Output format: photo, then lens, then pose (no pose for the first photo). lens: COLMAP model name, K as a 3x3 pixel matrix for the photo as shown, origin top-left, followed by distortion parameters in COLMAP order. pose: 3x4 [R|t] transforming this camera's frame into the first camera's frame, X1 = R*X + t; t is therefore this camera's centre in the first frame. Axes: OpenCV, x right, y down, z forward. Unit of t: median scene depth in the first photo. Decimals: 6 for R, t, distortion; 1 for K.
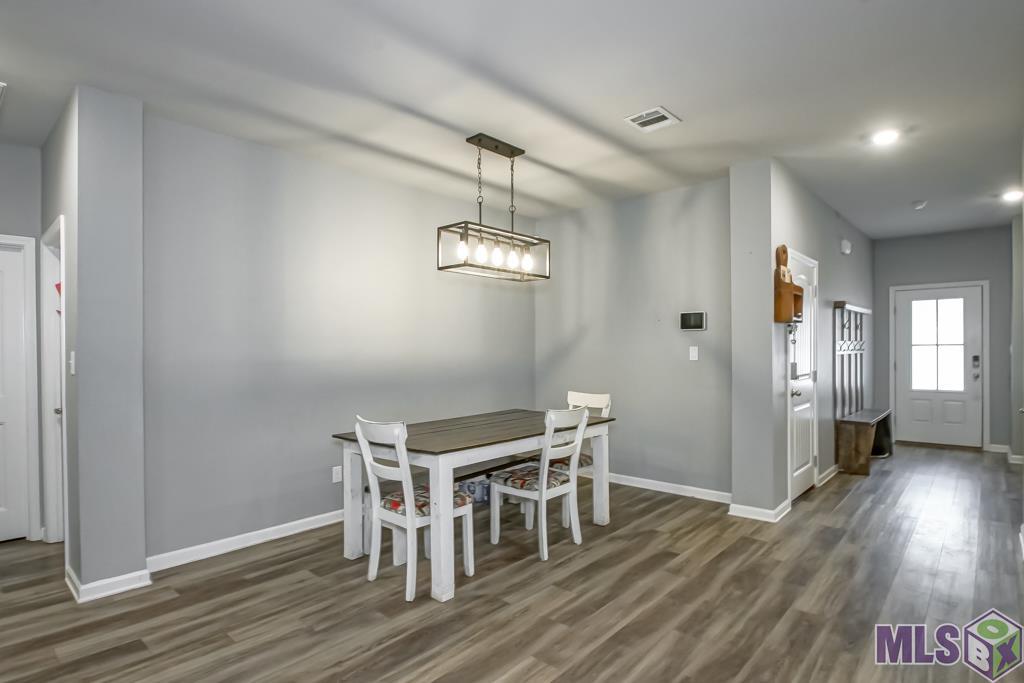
lens RADIAL K [[542.6, 0, 505.3], [0, 542.6, 352.4], [0, 0, 1]] dist [0.001341, -0.017908]
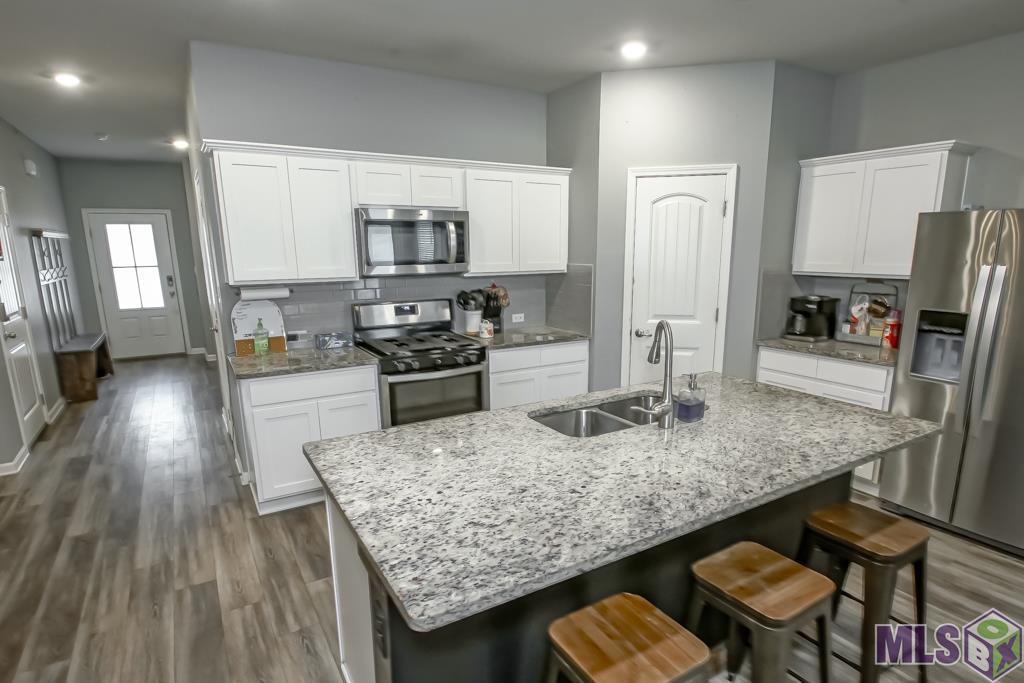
lens RADIAL K [[542.6, 0, 525.6], [0, 542.6, 372.5], [0, 0, 1]] dist [0.001341, -0.017908]
pose [[0.268774, -0.209353, 0.940177, -0.095419], [0.011032, 0.976699, 0.214332, -0.045013], [-0.963140, -0.047235, 0.264821, -0.098128]]
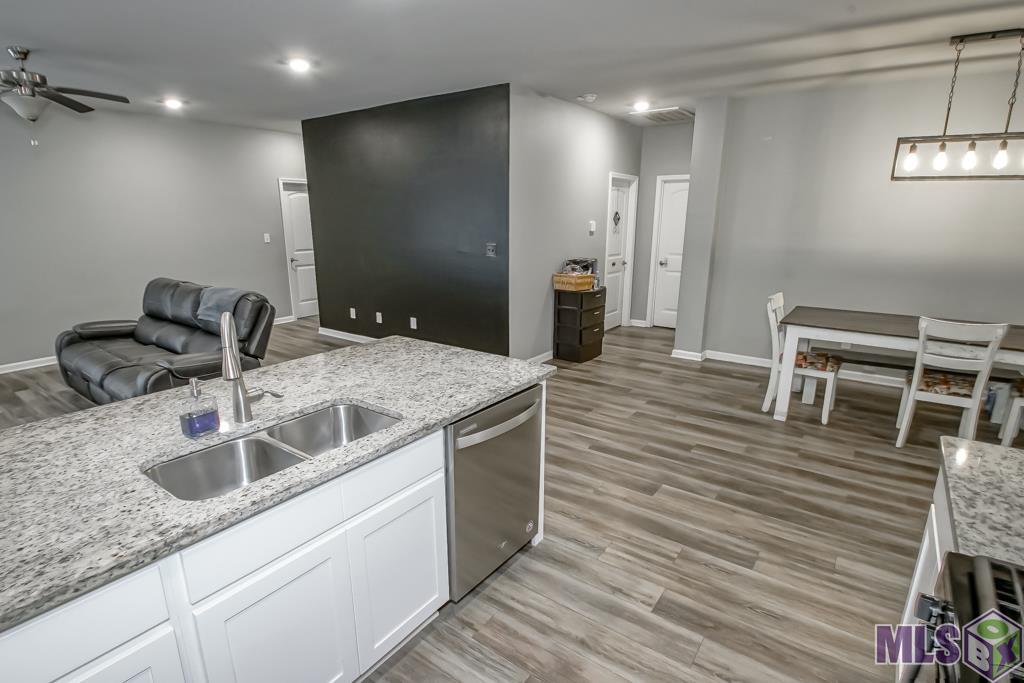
lens RADIAL K [[542.6, 0, 514.8], [0, 542.6, 352.2], [0, 0, 1]] dist [0.001341, -0.017908]
pose [[0.117881, 0.250045, -0.961031, 0.648262], [-0.007174, 0.967968, 0.250970, -0.056727], [0.993002, -0.022690, 0.115899, 0.044807]]
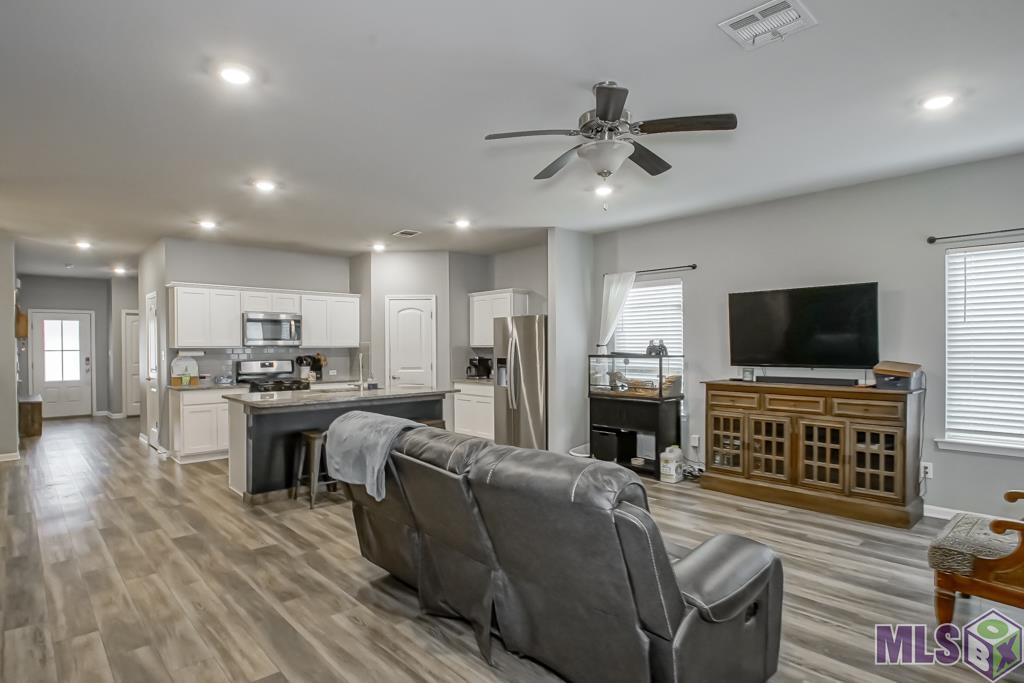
lens RADIAL K [[542.6, 0, 502.0], [0, 542.6, 355.1], [0, 0, 1]] dist [0.001341, -0.017908]
pose [[0.095756, -0.001518, 0.995404, -0.829855], [0.009999, 0.999950, 0.000563, 0.014605], [-0.995355, 0.009900, 0.095767, -0.519777]]
